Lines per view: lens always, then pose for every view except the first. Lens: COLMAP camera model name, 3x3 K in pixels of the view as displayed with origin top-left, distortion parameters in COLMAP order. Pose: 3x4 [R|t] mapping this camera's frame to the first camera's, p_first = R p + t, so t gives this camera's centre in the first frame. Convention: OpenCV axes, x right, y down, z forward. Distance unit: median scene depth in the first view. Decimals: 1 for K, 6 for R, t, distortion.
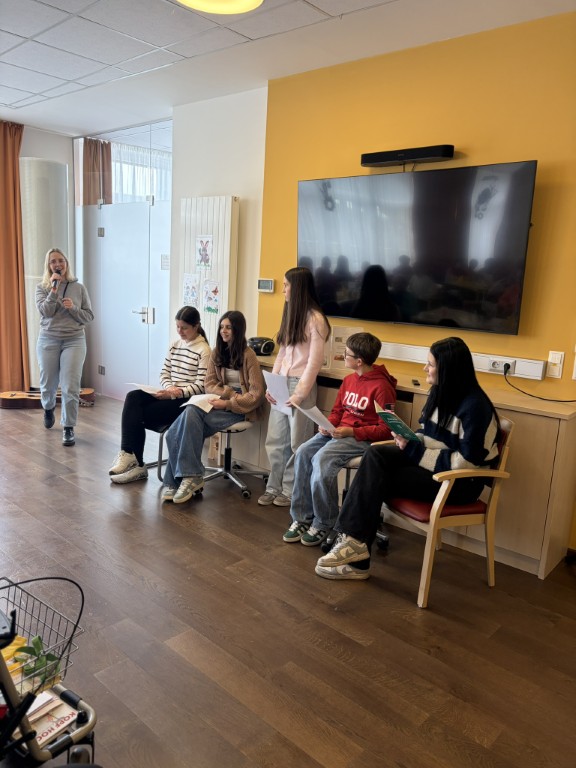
lens RADIAL K [[578.6, 0, 288.0], [0, 578.6, 384.0], [0, 0, 1]] dist [-0.000051, 0.000226]
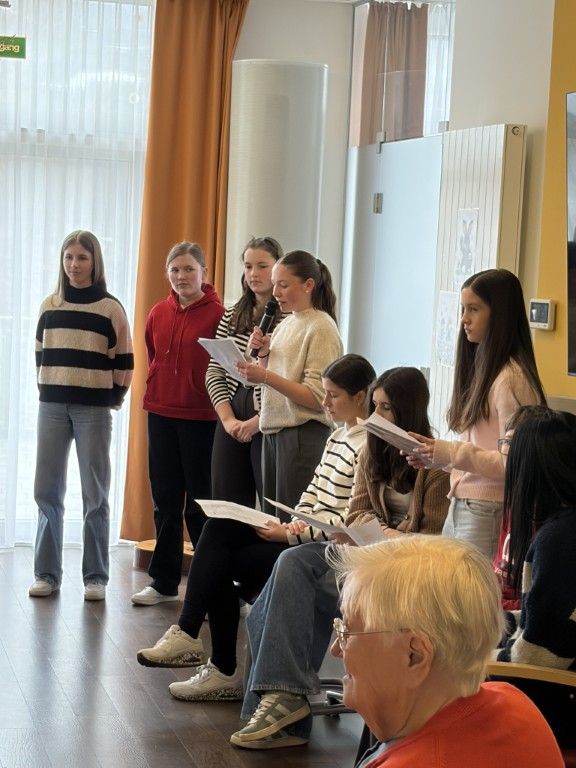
lens RADIAL K [[1901.4, 0, 288.0], [0, 1901.4, 384.0], [0, 0, 1]] dist [-0.006584, 0.095290]
pose [[0.820034, 0.017034, -0.572061, 0.654464], [-0.097845, 0.989013, -0.110809, 0.066540], [0.563889, 0.146841, 0.812691, -0.308616]]
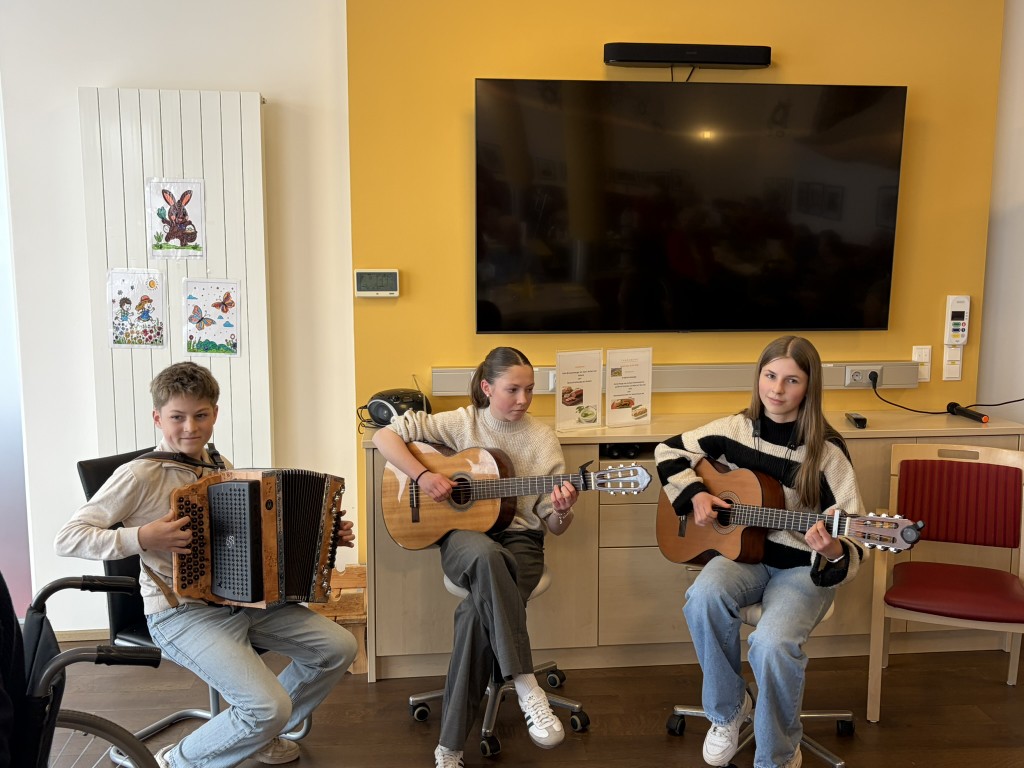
lens RADIAL K [[1061.5, 0, 512.0], [0, 1061.5, 384.0], [0, 0, 1]] dist [0.177826, -0.533785]
pose [[0.712784, -0.153558, 0.684367, -0.590482], [0.159055, 0.985708, 0.055514, -0.117480], [-0.683111, 0.069282, 0.727021, 0.264382]]
